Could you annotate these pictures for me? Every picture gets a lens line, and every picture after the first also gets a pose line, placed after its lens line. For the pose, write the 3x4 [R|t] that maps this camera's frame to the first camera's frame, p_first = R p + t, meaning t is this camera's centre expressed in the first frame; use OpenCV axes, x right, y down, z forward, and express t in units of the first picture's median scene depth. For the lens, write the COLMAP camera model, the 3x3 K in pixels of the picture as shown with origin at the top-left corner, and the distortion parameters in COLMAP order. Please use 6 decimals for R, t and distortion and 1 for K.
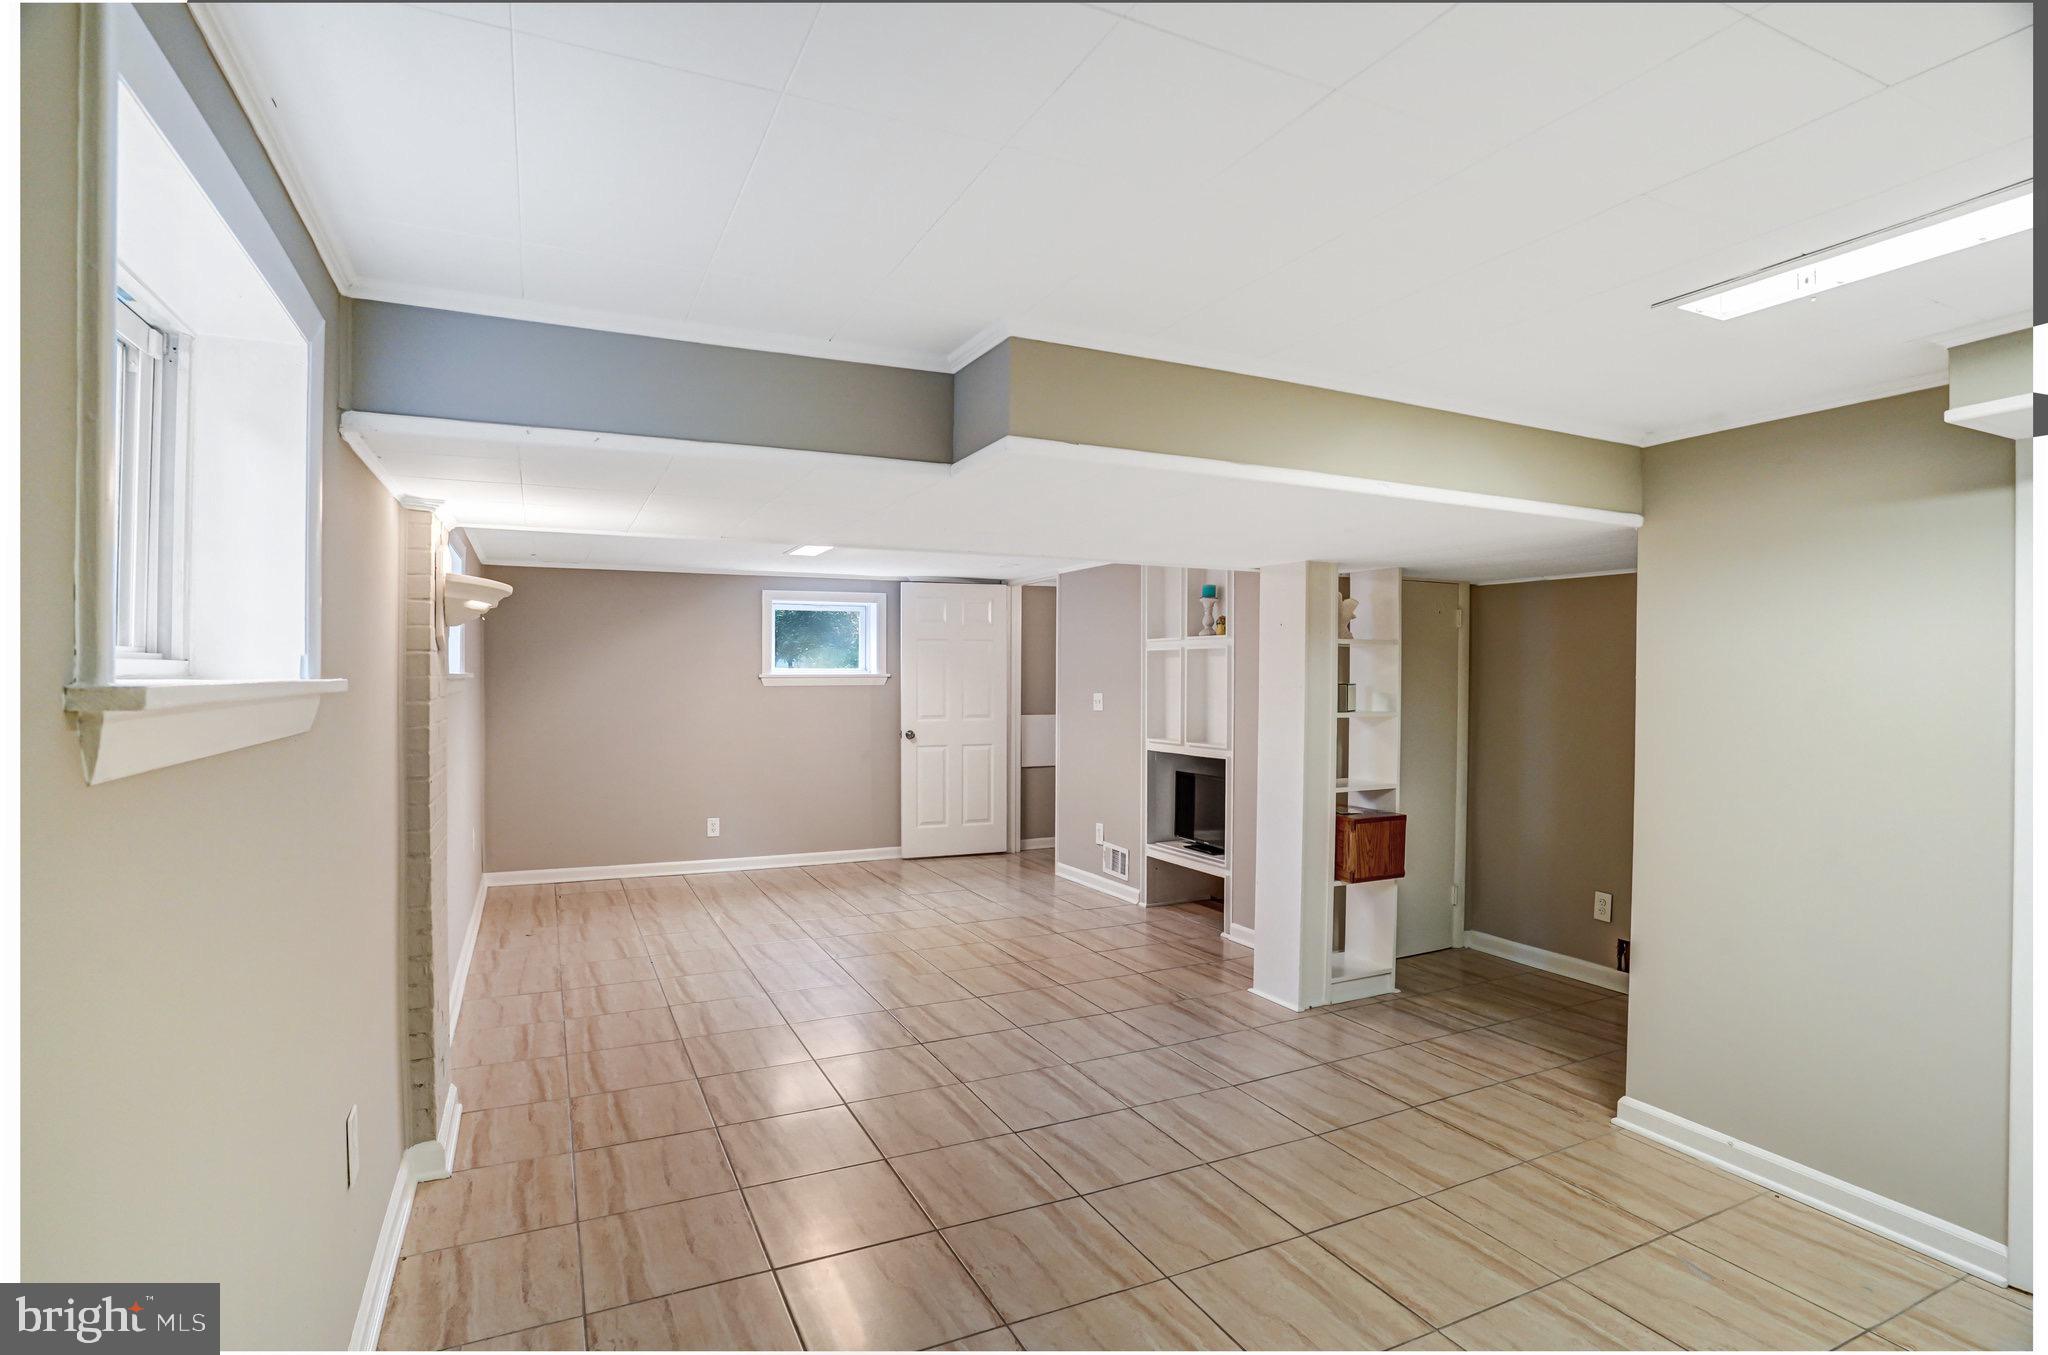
lens RADIAL K [[1034.4, 0, 1024.0], [0, 1034.4, 677.5], [0, 0, 1]] dist [-0.078115, 0.033175]
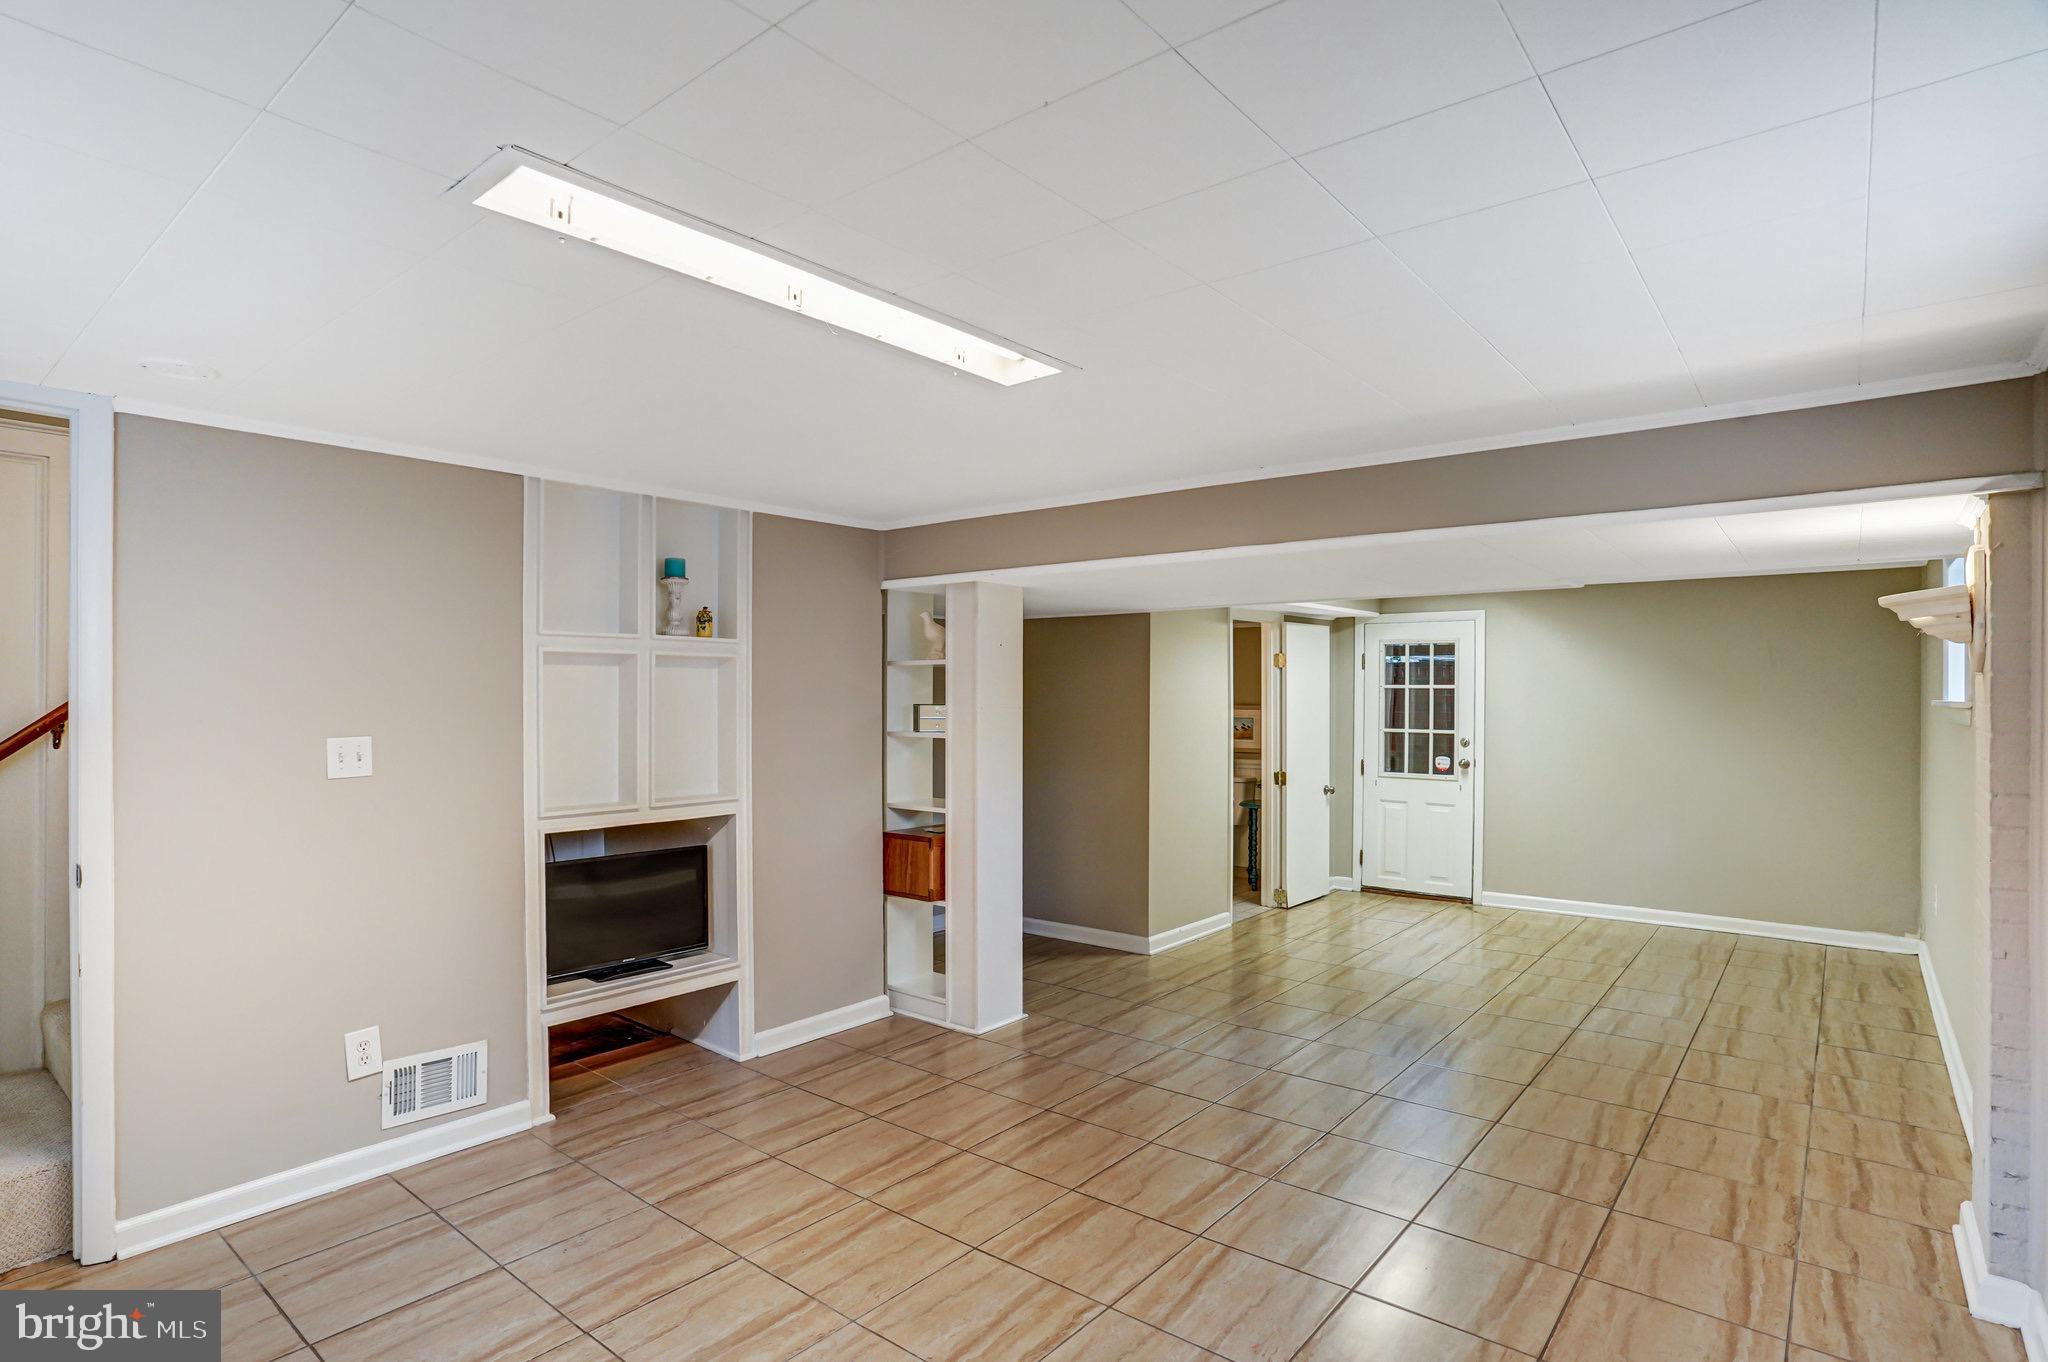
lens RADIAL K [[1034.4, 0, 1024.0], [0, 1034.4, 681.0], [0, 0, 1]] dist [-0.078115, 0.033175]
pose [[-0.423289, 0.008431, 0.905955, -0.793408], [0.000014, 0.999957, -0.009300, -0.011320], [-0.905995, -0.003924, -0.423271, 1.656605]]
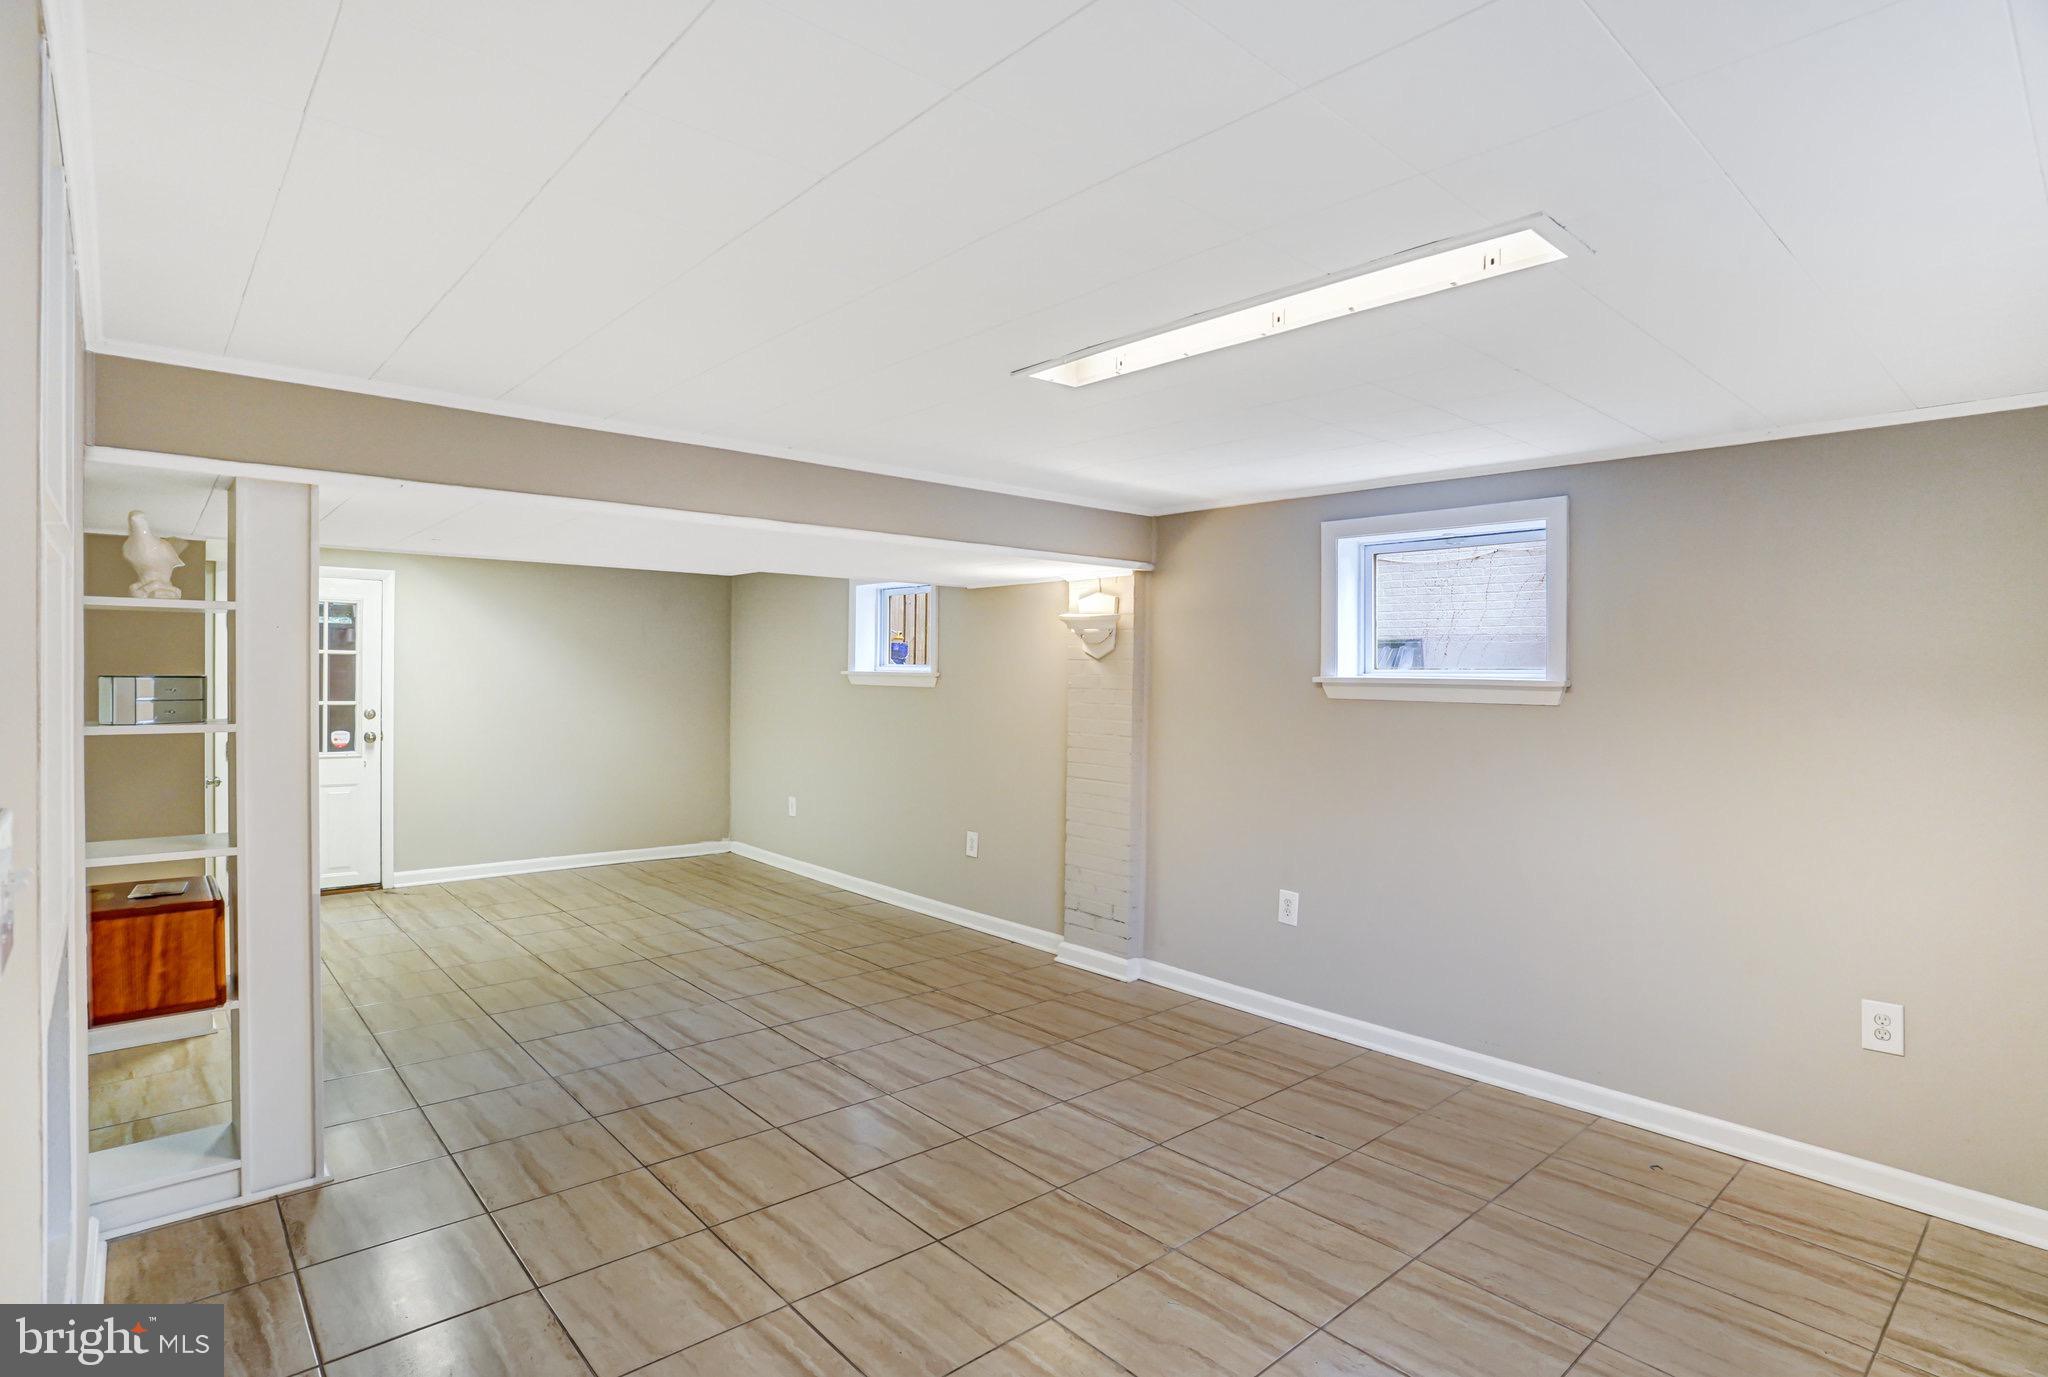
lens RADIAL K [[1032.7, 0, 1024.0], [0, 1032.7, 688.5], [0, 0, 1]] dist [-0.071117, 0.000203]
pose [[-0.962950, -0.011934, -0.269416, -0.020939], [-0.017786, 0.999656, 0.019288, -0.010189], [0.269093, 0.023366, -0.962831, 2.043743]]
